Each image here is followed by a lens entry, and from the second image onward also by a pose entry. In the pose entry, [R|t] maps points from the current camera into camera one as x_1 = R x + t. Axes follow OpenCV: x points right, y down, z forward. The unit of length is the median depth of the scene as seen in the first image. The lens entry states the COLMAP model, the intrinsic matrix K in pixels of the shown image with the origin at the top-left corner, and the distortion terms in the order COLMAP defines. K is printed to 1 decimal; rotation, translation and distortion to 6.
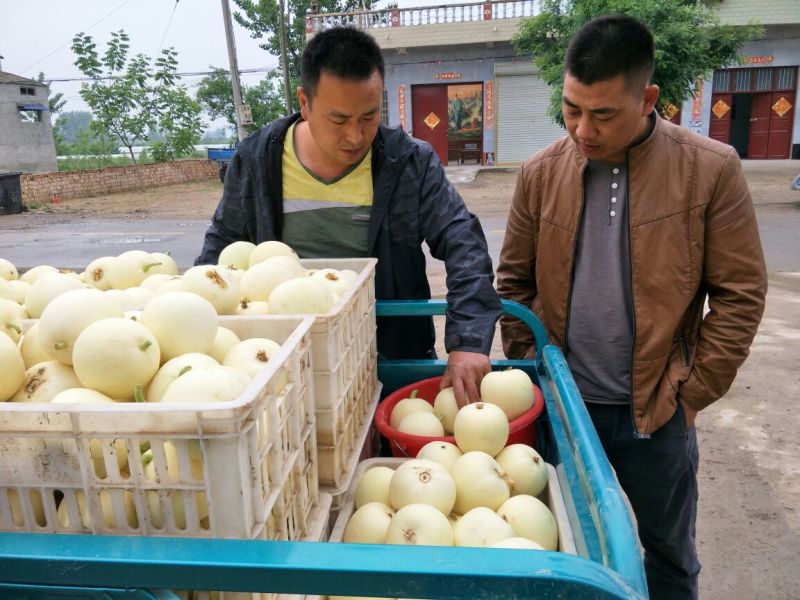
lens RADIAL K [[648.9, 0, 401.3], [0, 648.9, 288.3], [0, 0, 1]] dist [-0.000390, -0.100107]
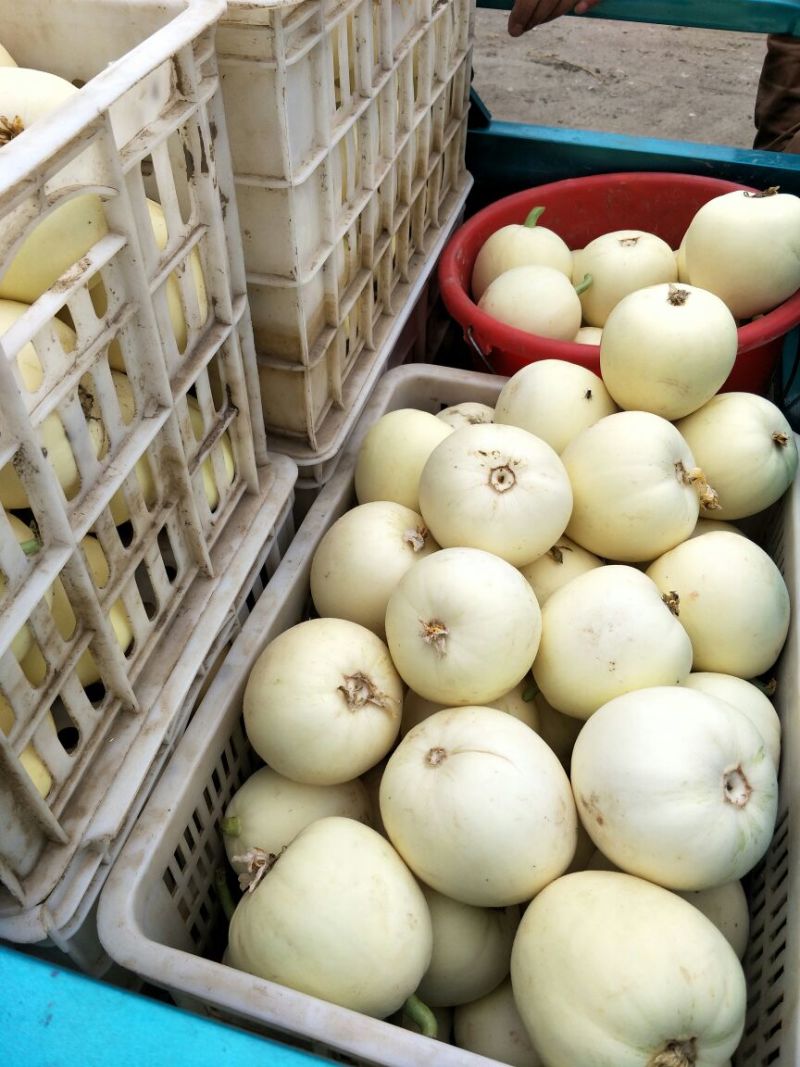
lens RADIAL K [[867.2, 0, 418.3], [0, 867.2, 530.2], [0, 0, 1]] dist [0.051797, -0.090622]
pose [[0.984387, 0.155456, -0.082551, 0.030640], [-0.082457, 0.821640, 0.564011, 0.006508], [0.155506, -0.548398, 0.821631, 0.463398]]
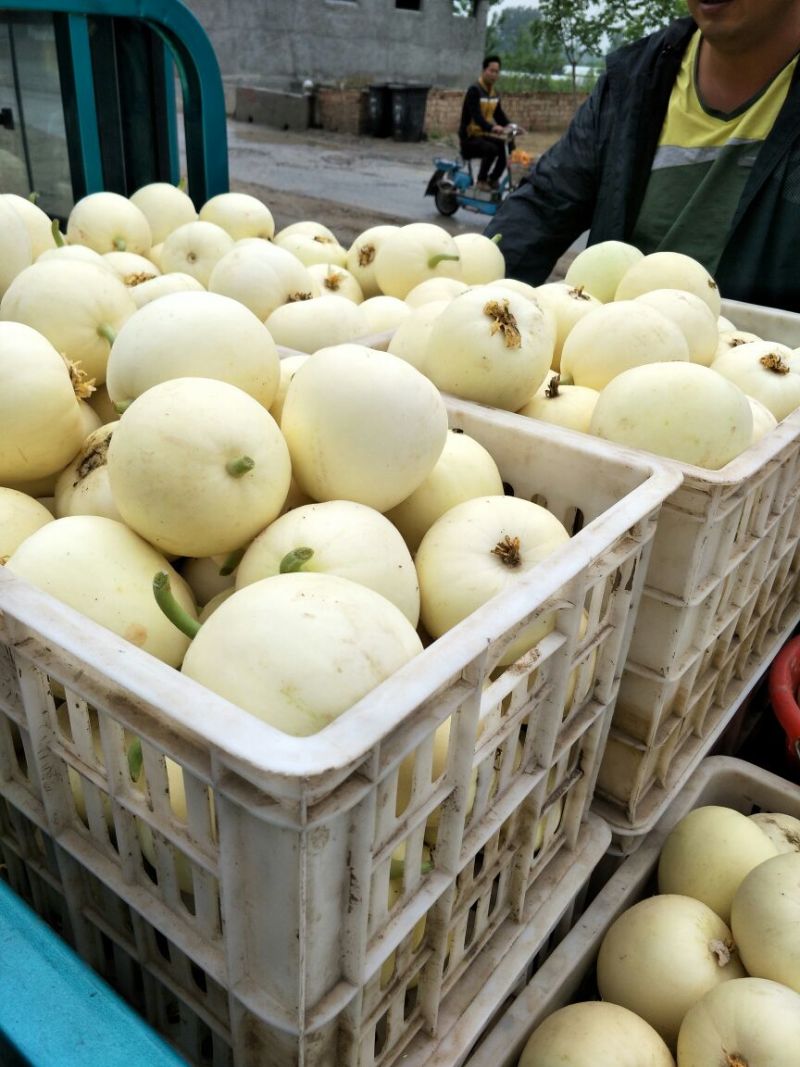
lens RADIAL K [[872.9, 0, 397.6], [0, 872.9, 527.4], [0, 0, 1]] dist [0.008125, -0.019924]
pose [[0.839676, 0.322664, -0.436842, -0.030396], [-0.198710, 0.931127, 0.305806, -0.050808], [0.505428, -0.169973, 0.845962, 0.394608]]
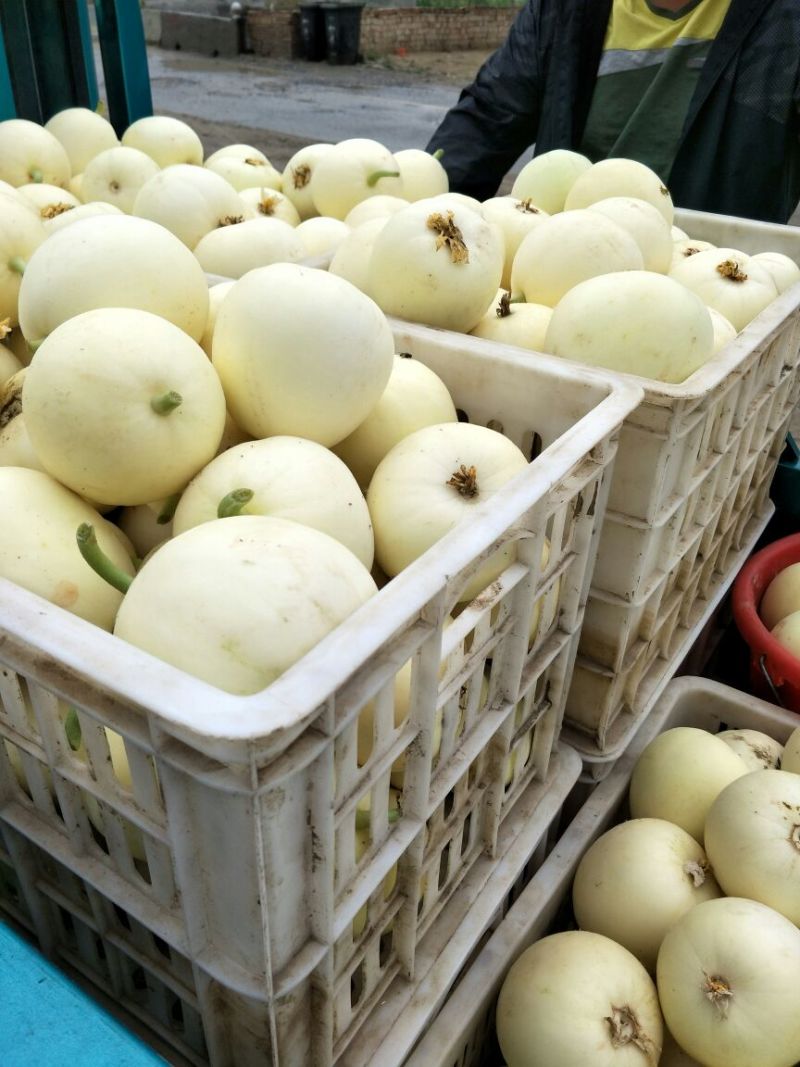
lens RADIAL K [[864.8, 0, 400.0], [0, 864.8, 533.5], [0, 0, 1]] dist [0.052144, -0.098308]
pose [[0.876514, 0.307635, -0.370249, -0.038728], [-0.164764, 0.914417, 0.369722, -0.040154], [0.452301, -0.263063, 0.852186, 0.422922]]
